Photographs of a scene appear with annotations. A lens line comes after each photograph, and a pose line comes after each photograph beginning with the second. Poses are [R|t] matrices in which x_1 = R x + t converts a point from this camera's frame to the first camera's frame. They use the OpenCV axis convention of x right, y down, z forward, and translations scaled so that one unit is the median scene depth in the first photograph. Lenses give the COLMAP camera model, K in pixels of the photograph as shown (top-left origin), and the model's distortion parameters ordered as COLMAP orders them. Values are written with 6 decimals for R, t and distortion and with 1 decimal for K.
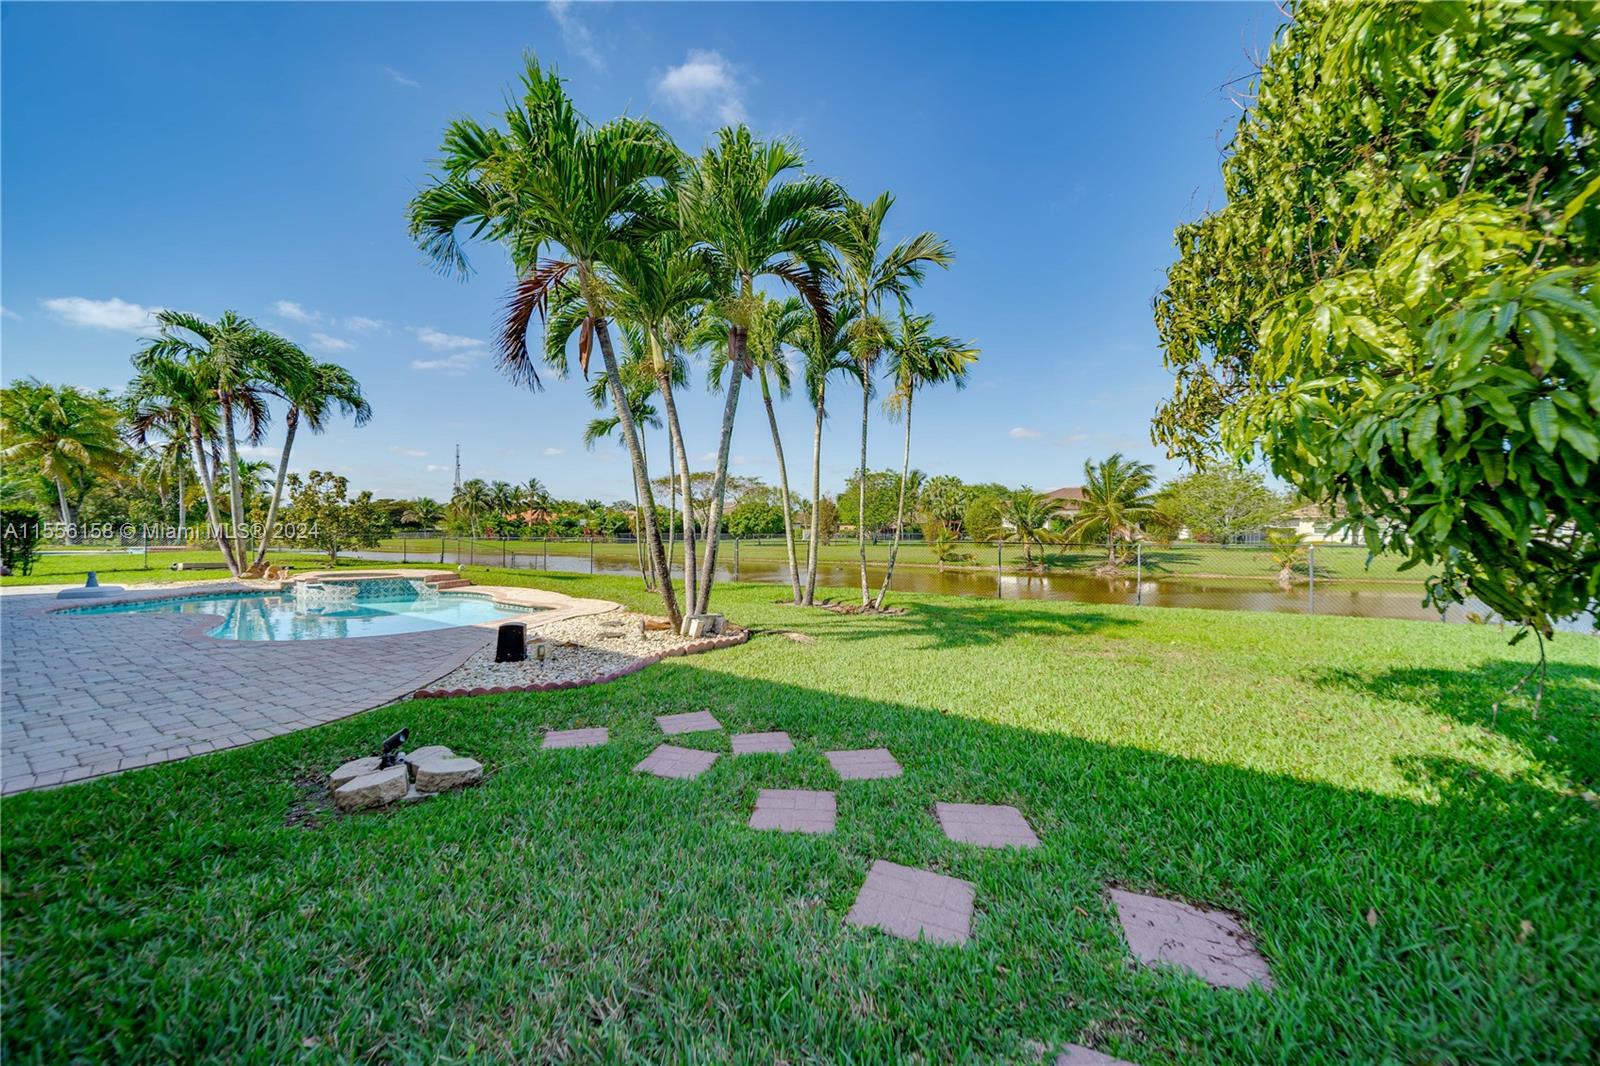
lens RADIAL K [[555.1, 0, 798.1], [0, 555.1, 534.4], [0, 0, 1]] dist [-0.001475, -0.001759]
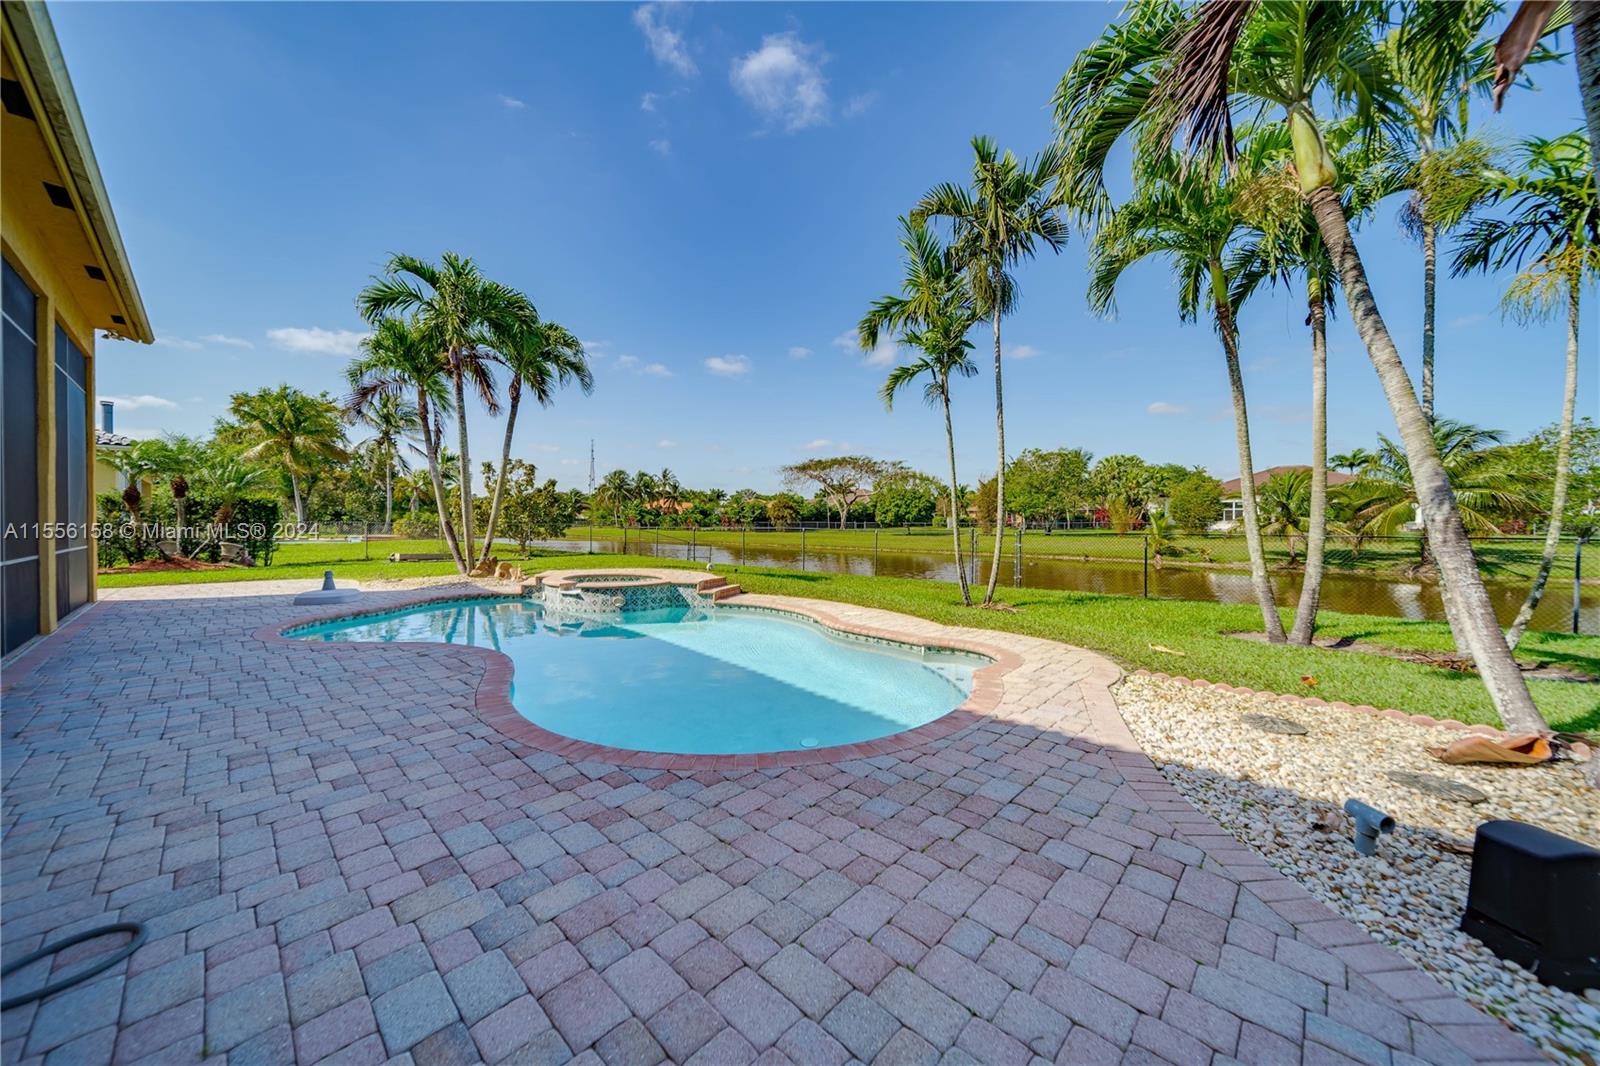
lens RADIAL K [[564.6, 0, 797.2], [0, 564.6, 529.9], [0, 0, 1]] dist [0.001362, -0.000078]
pose [[0.979478, 0.002763, -0.201531, -0.161104], [-0.000175, 0.999917, 0.012859, -0.001623], [0.201550, -0.012559, 0.979398, 0.119298]]
